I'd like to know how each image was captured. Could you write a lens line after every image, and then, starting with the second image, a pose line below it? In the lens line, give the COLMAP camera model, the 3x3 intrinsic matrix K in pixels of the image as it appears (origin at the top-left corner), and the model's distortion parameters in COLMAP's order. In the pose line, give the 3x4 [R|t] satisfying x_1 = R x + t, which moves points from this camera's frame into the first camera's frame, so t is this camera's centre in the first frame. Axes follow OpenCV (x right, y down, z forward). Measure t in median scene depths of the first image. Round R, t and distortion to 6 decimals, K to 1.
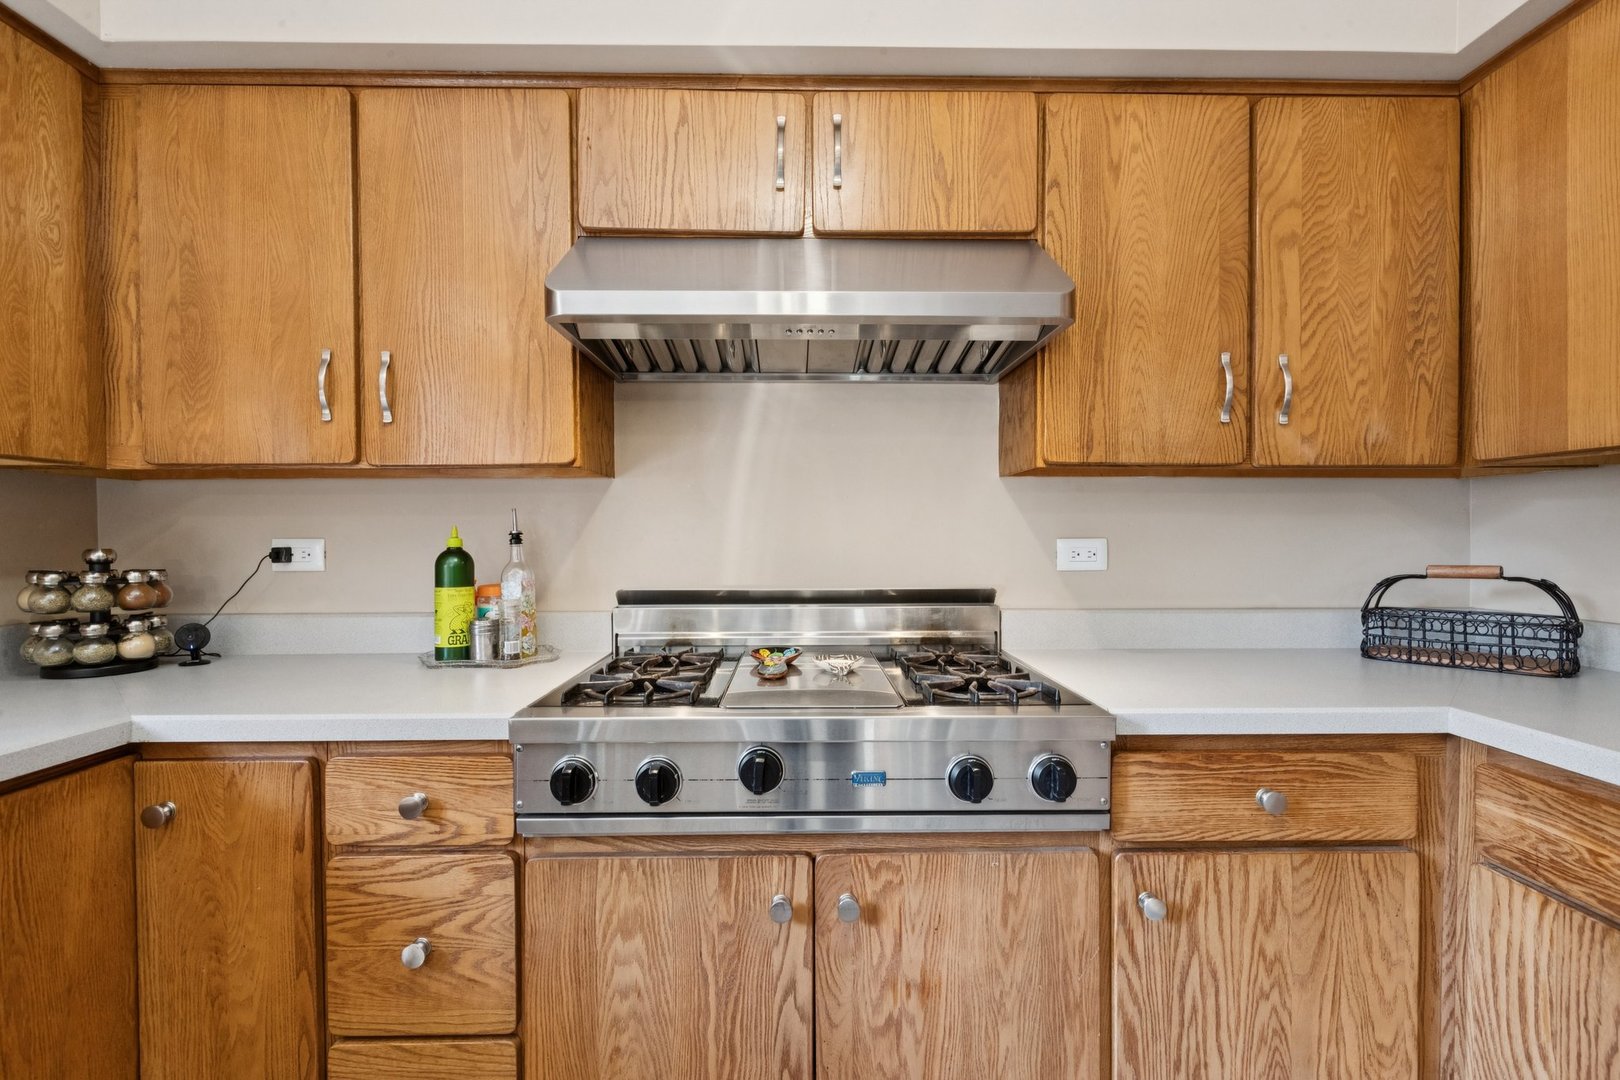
lens RADIAL K [[748.7, 0, 815.2], [0, 748.7, 545.0], [0, 0, 1]] dist [0.000951, 0.001244]
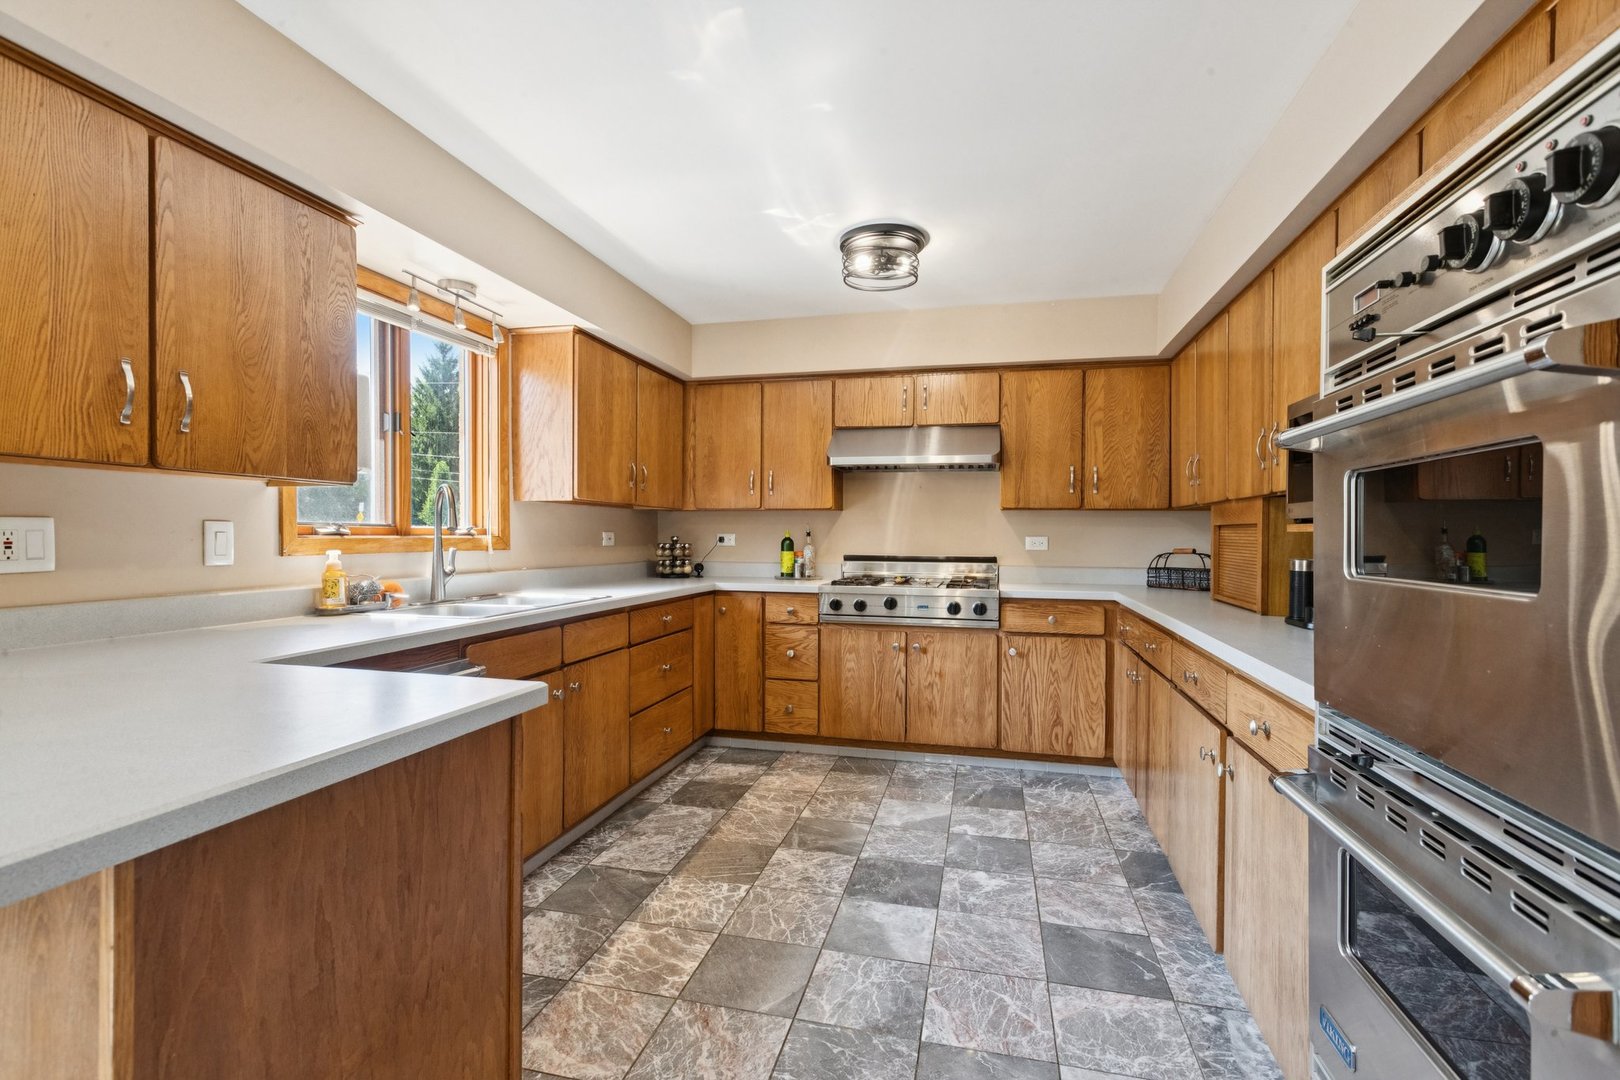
lens RADIAL K [[748.7, 0, 808.7], [0, 748.7, 547.0], [0, 0, 1]] dist [0.000951, 0.001244]
pose [[0.966026, 0.013346, -0.258099, 0.361121], [-0.013200, 0.999910, 0.002300, 0.037239], [0.258107, 0.001185, 0.966116, -1.935401]]
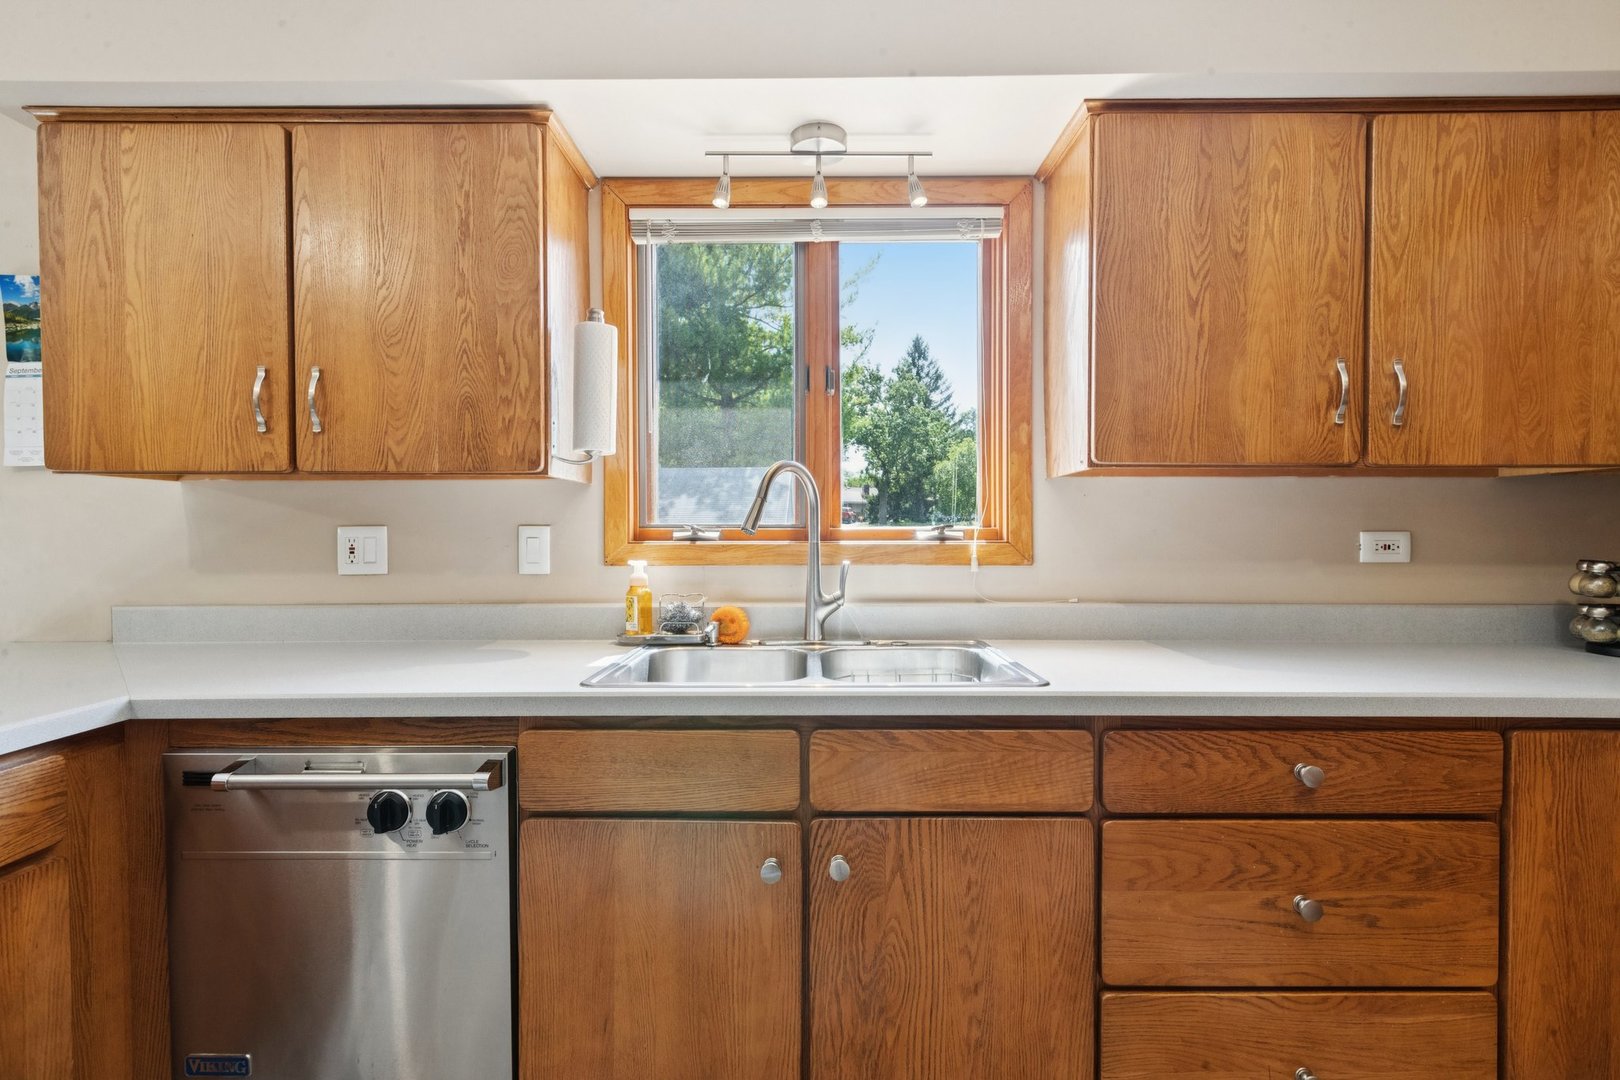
lens RADIAL K [[748.7, 0, 781.9], [0, 748.7, 545.1], [0, 0, 1]] dist [0.000951, 0.001244]
pose [[-0.026649, 0.021916, -0.999405, 0.181087], [-0.013319, 0.999663, 0.022277, 0.002100], [0.999556, 0.013905, -0.026348, -0.243457]]
